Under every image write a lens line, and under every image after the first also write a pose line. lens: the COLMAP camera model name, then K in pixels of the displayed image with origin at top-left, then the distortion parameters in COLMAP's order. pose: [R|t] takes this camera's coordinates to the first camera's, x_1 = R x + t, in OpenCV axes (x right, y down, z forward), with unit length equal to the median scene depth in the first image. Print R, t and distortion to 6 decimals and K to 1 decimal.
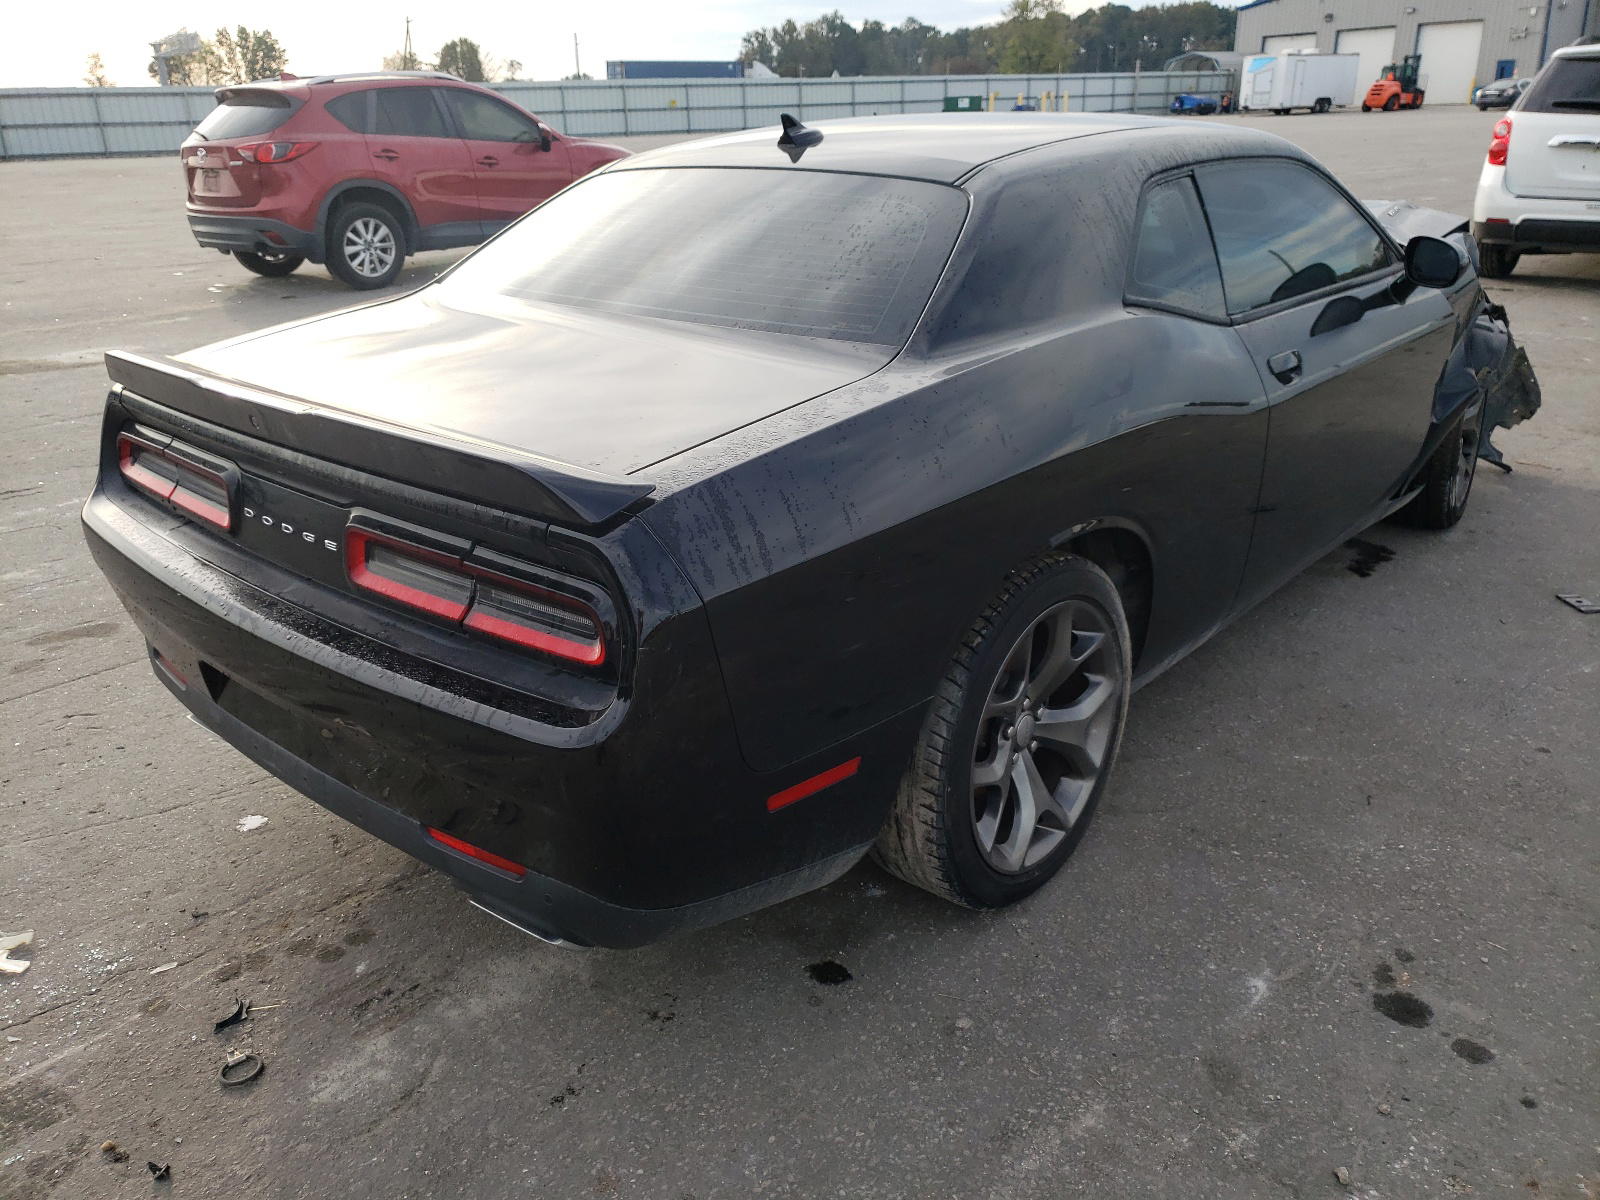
lens RADIAL K [[1239.9, 0, 811.2], [0, 1239.9, 596.9], [0, 0, 1]] dist [0.015012, 0.000945]
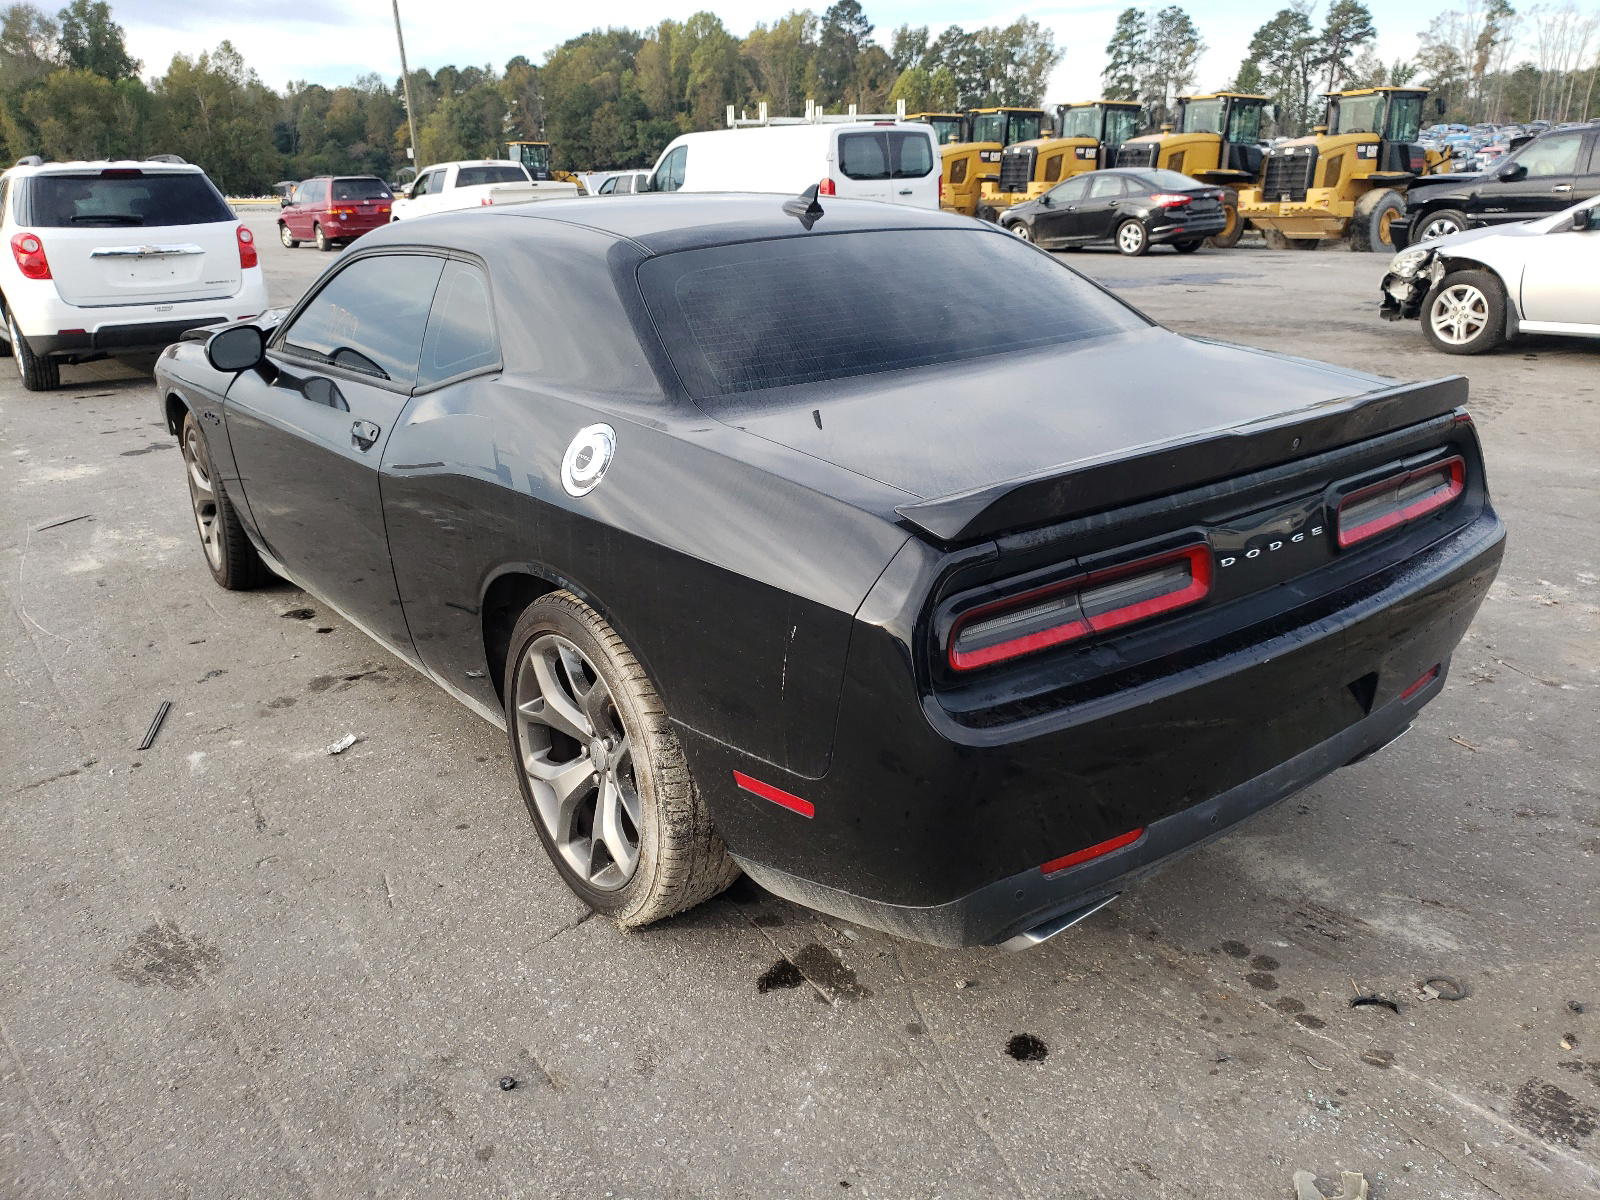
lens RADIAL K [[1239.9, 0, 811.2], [0, 1239.9, 596.9], [0, 0, 1]] dist [0.015012, 0.000945]
pose [[0.177187, -0.294923, 0.938949, -1.397589], [0.384770, 0.898870, 0.209725, -0.362273], [-0.905846, 0.324119, 0.272746, 1.015686]]
